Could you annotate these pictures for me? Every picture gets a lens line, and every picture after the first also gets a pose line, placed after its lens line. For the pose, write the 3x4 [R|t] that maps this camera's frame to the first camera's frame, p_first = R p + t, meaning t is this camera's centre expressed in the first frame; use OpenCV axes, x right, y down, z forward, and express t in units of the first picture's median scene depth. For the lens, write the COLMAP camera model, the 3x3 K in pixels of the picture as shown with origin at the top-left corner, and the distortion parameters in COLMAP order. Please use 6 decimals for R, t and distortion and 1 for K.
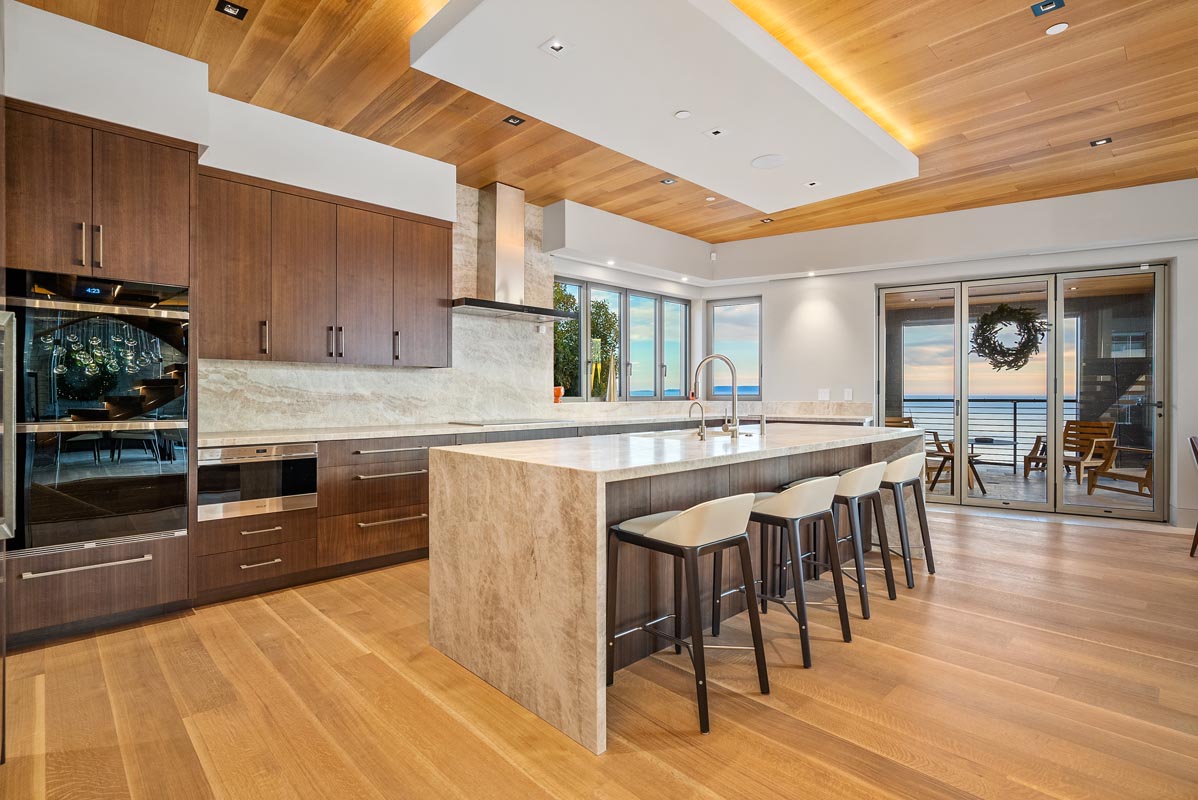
lens RADIAL K [[580.9, 0, 597.8], [0, 580.9, 394.0], [0, 0, 1]] dist [-0.004368, 0.001039]
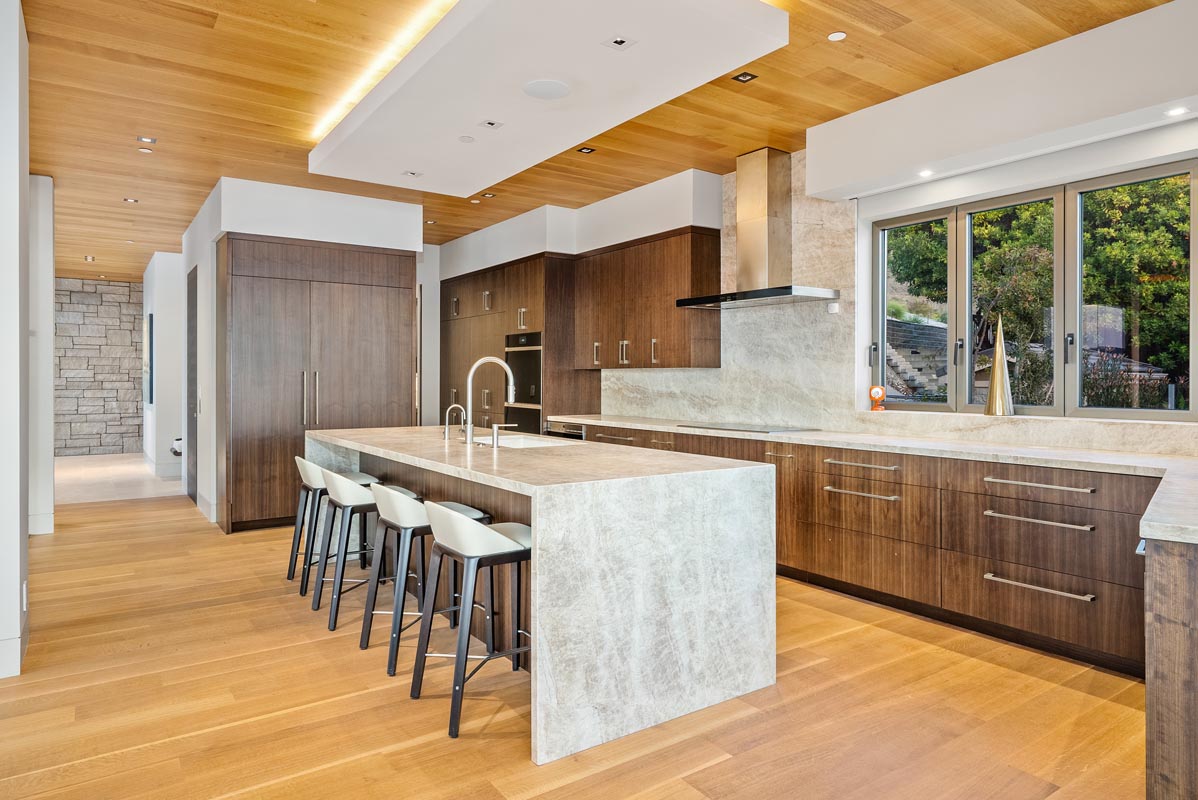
lens RADIAL K [[729.8, 0, 605.0], [0, 729.8, 381.3], [0, 0, 1]] dist [0.022054, 0.003299]
pose [[-0.149787, 0.003947, -0.988710, 1.058819], [-0.002185, 0.999988, 0.004323, -0.027413], [0.988716, 0.002808, -0.149777, 1.058161]]
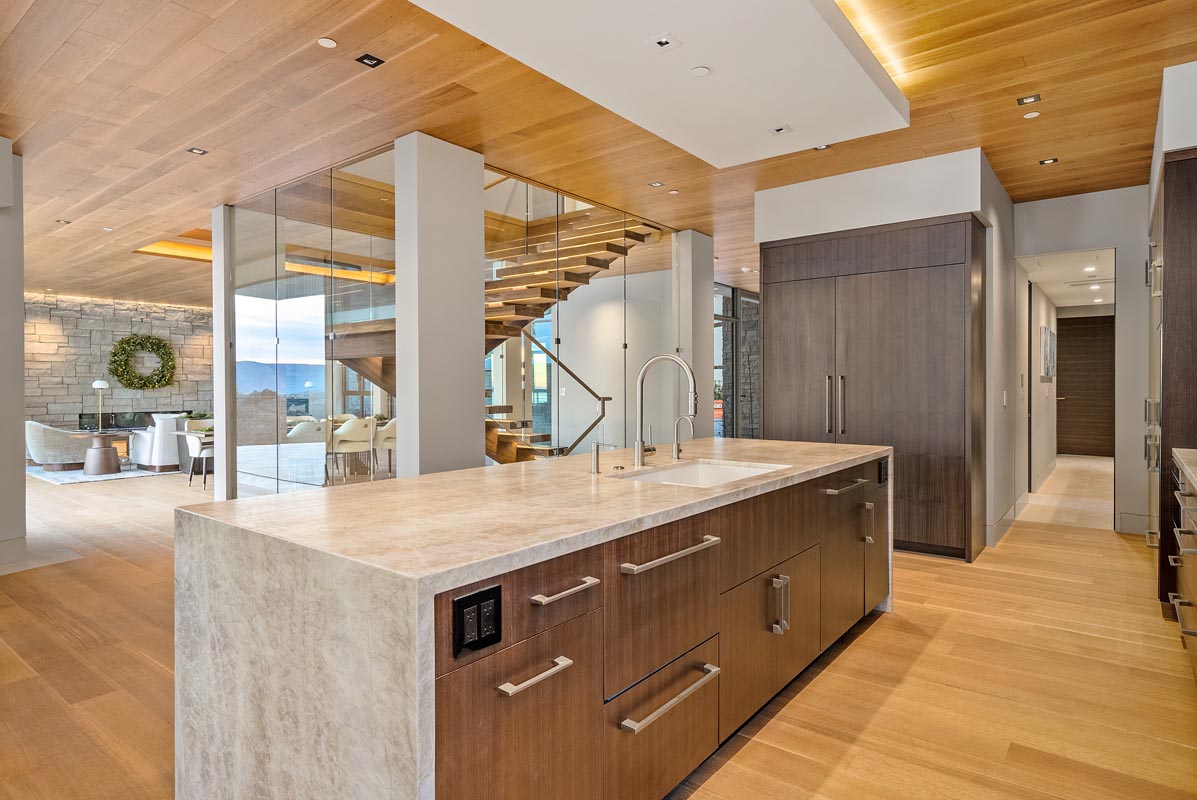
lens RADIAL K [[662.7, 0, 599.0], [0, 662.7, 391.2], [0, 0, 1]] dist [0.007620, 0.008741]
pose [[-0.989279, 0.006698, -0.145882, 0.312380], [0.005531, 0.999949, 0.008408, -0.023085], [0.145931, 0.007511, -0.989266, 1.394845]]
